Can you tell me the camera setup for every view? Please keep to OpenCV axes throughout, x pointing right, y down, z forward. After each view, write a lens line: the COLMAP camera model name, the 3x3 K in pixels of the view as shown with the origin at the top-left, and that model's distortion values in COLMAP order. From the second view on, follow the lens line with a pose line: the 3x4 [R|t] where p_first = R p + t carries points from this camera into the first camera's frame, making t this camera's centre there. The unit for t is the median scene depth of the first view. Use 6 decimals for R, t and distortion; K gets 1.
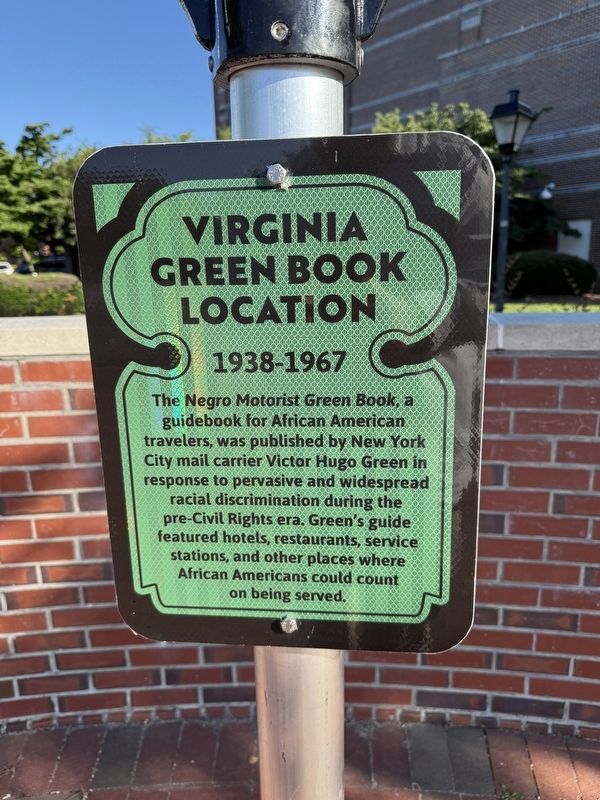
lens RADIAL K [[561.8, 0, 300.0], [0, 561.8, 400.0], [0, 0, 1]] dist [0.091745, -0.002066]
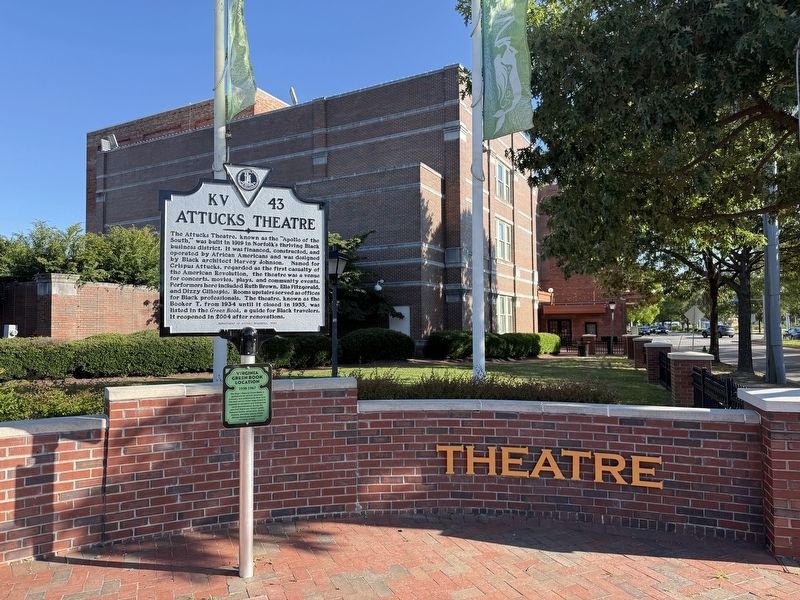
lens RADIAL K [[561.8, 0, 400.0], [0, 561.8, 300.0], [0, 0, 1]] dist [0.091745, -0.002066]
pose [[0.925735, 0.027179, 0.377195, -0.361006], [0.078485, 0.961890, -0.261931, 0.331533], [-0.369939, 0.272083, 0.888322, -2.415034]]
